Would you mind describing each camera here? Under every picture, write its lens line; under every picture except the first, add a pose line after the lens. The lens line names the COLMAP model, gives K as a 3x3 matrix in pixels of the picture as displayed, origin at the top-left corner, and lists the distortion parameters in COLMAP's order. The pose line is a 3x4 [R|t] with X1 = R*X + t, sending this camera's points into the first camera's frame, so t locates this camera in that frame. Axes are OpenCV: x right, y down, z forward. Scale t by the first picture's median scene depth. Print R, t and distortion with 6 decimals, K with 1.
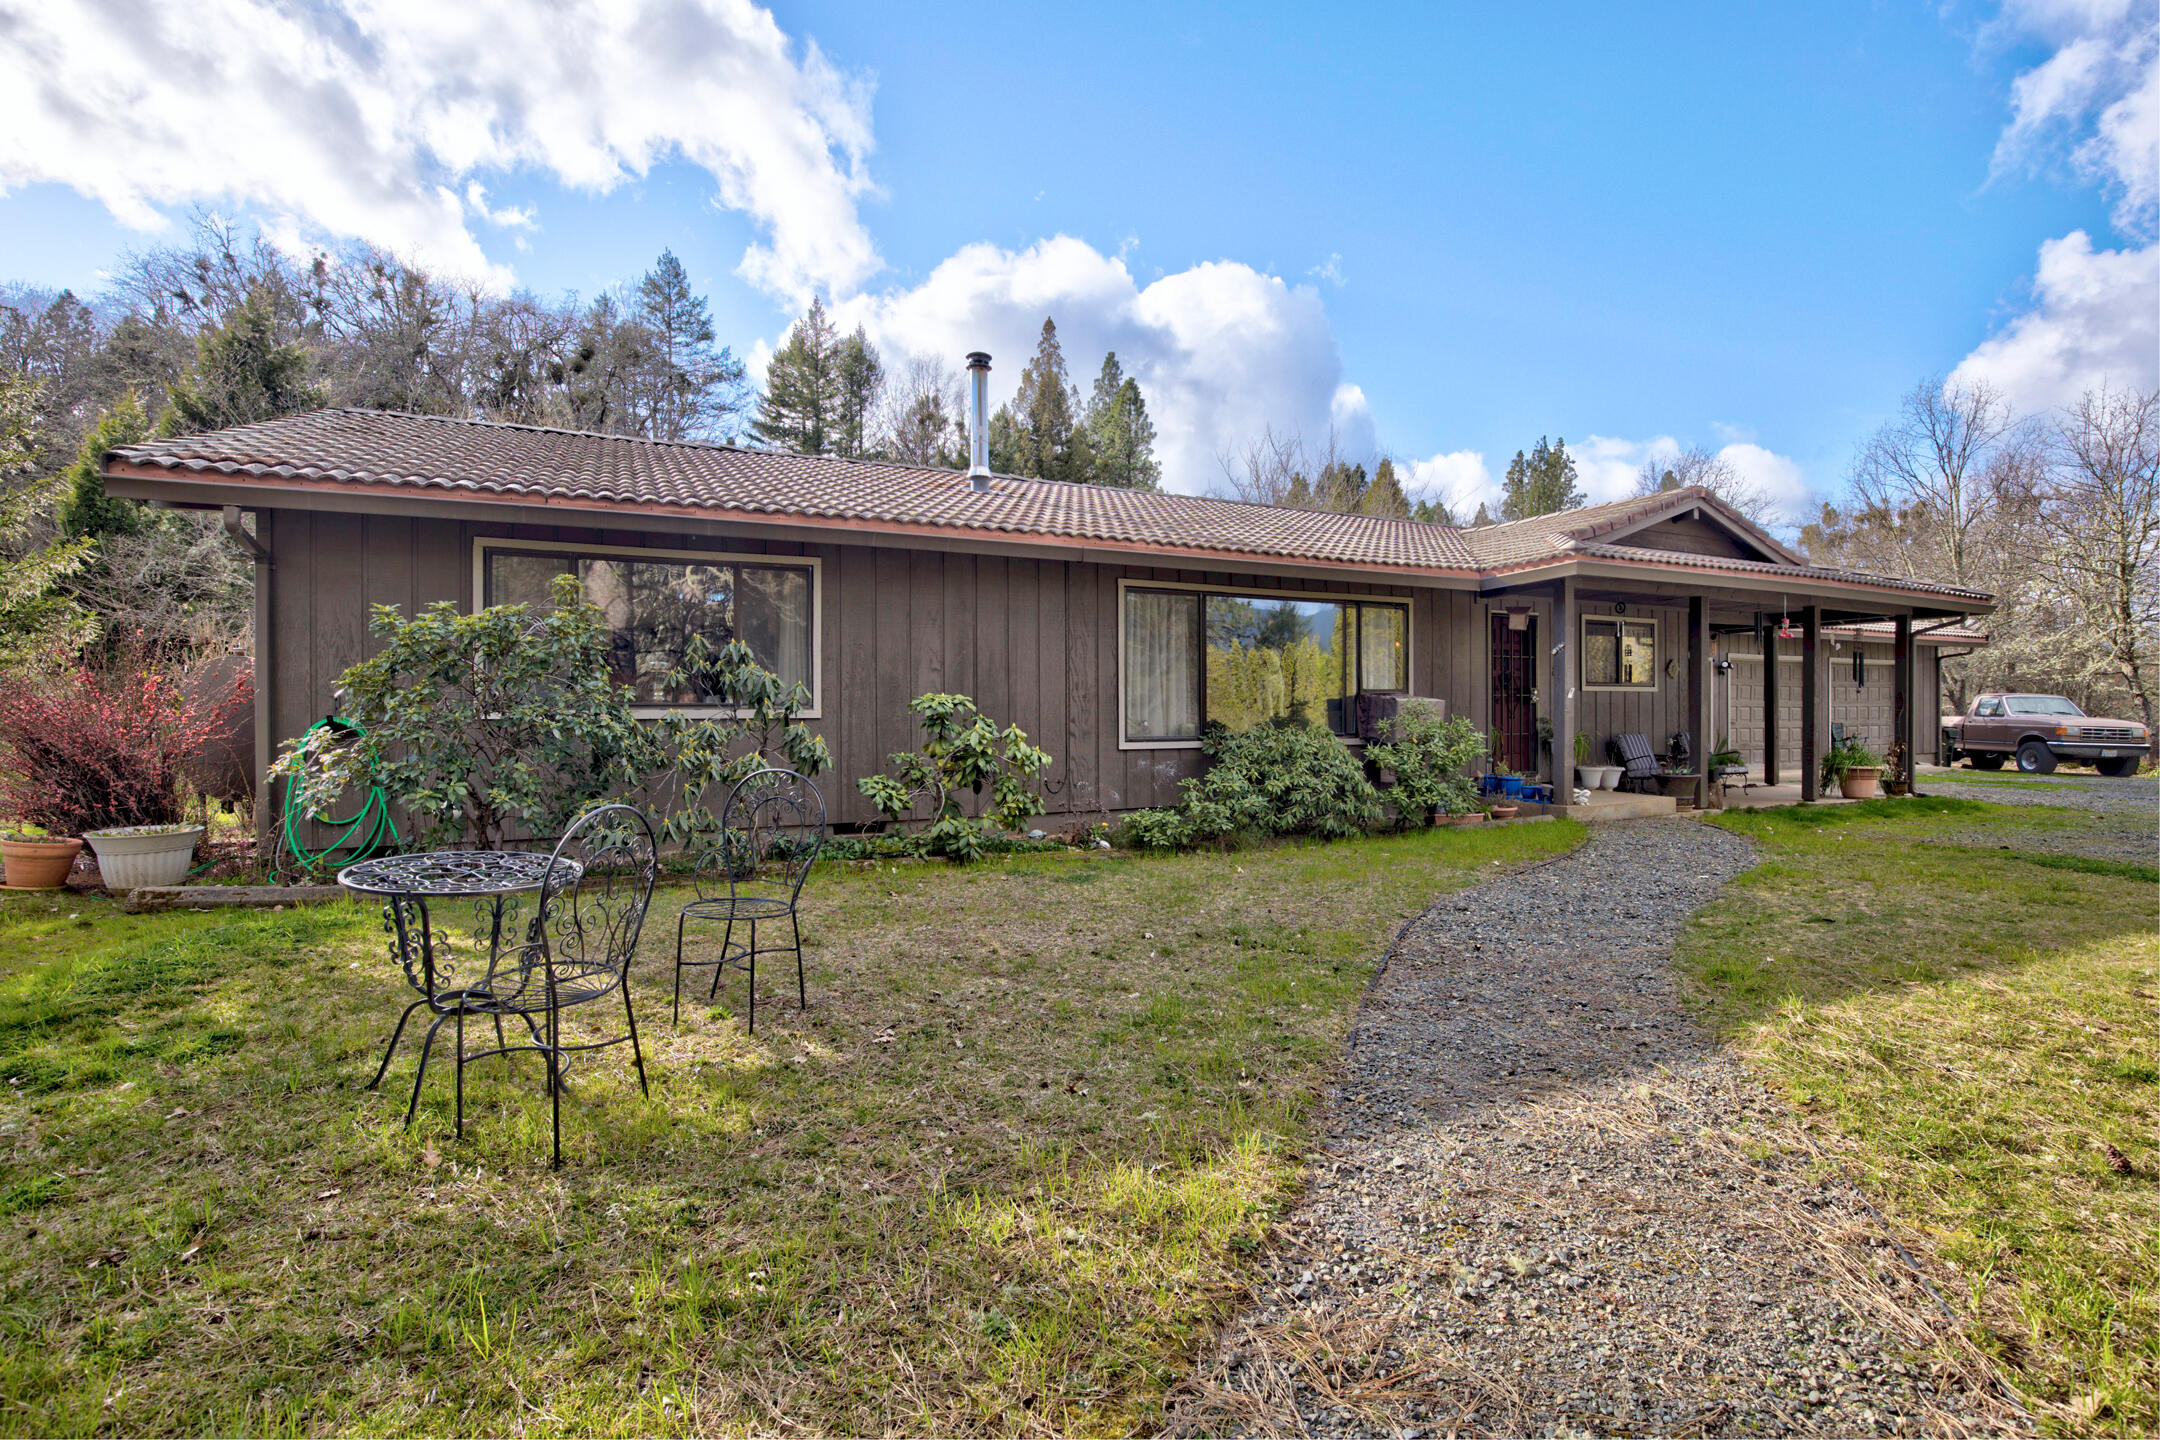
lens RADIAL K [[999.9, 0, 1080.0], [0, 999.9, 720.0], [0, 0, 1]] dist [-0.025834, 0.000712]
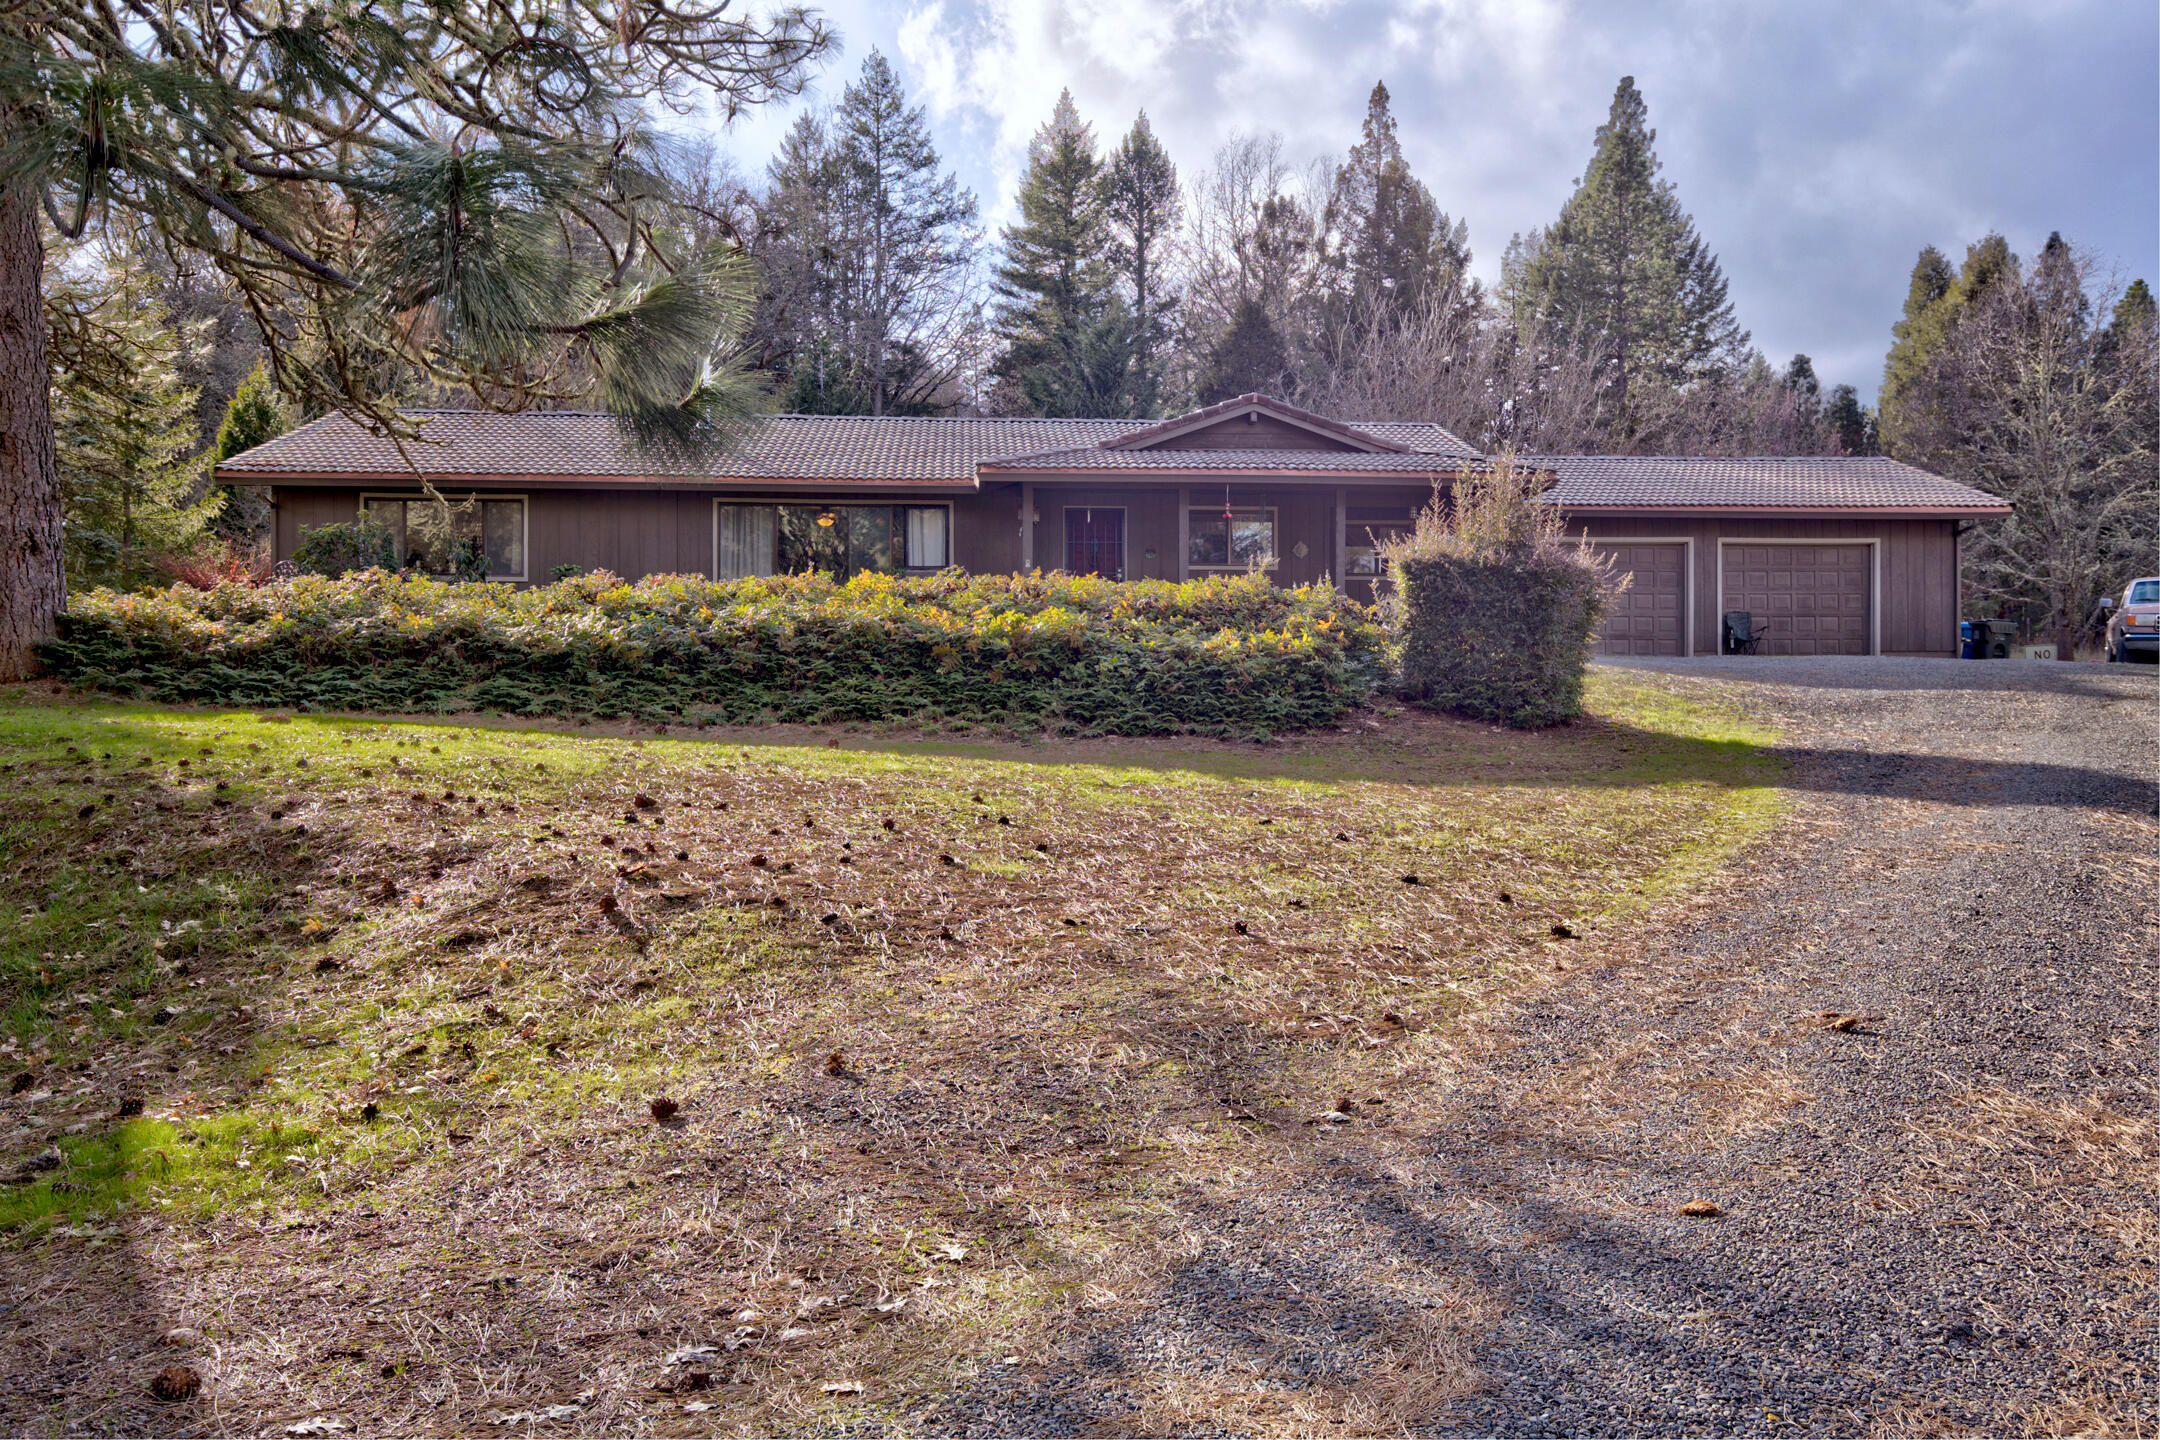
lens RADIAL K [[1898.2, 0, 1080.0], [0, 1898.2, 720.0], [0, 0, 1]] dist [0.009103, -0.001040]
pose [[0.925812, 0.001473, -0.377982, 0.256032], [-0.006809, 0.999895, -0.012782, 0.037073], [0.377923, 0.014407, 0.925725, -0.235674]]
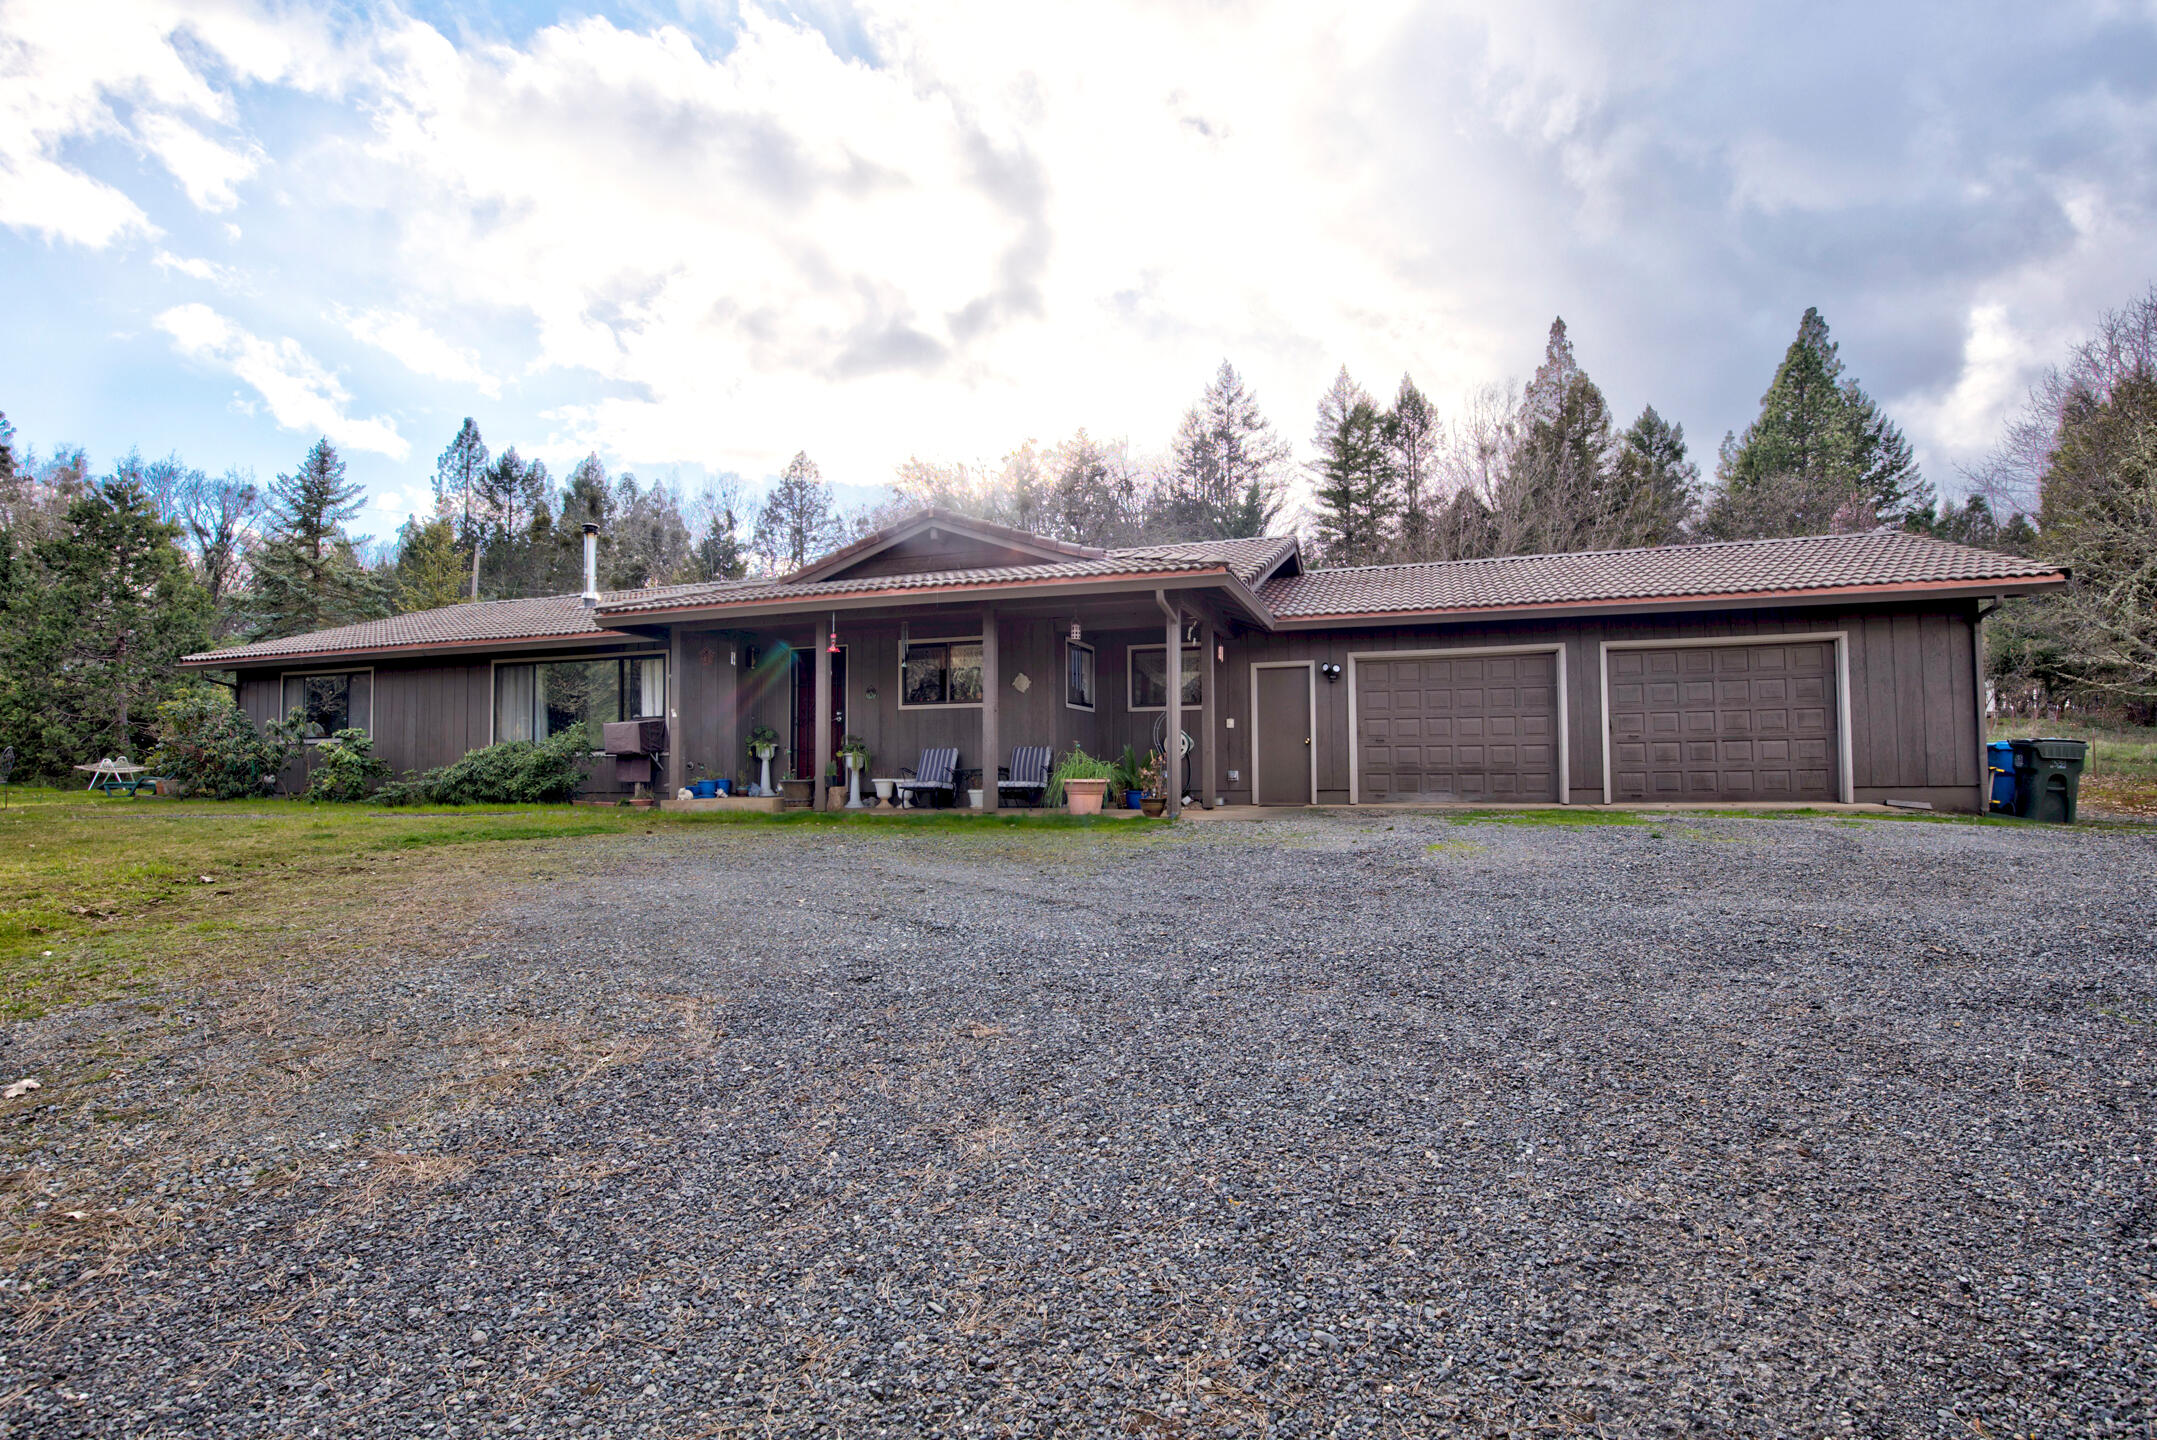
lens RADIAL K [[1031.5, 0, 1078.5], [0, 1031.5, 720.0], [0, 0, 1]] dist [-0.042157, 0.000973]
pose [[0.698752, -0.039379, -0.714279, 0.295779], [-0.003121, 0.998306, -0.058091, 0.009635], [0.715357, 0.042821, 0.697446, 0.071696]]
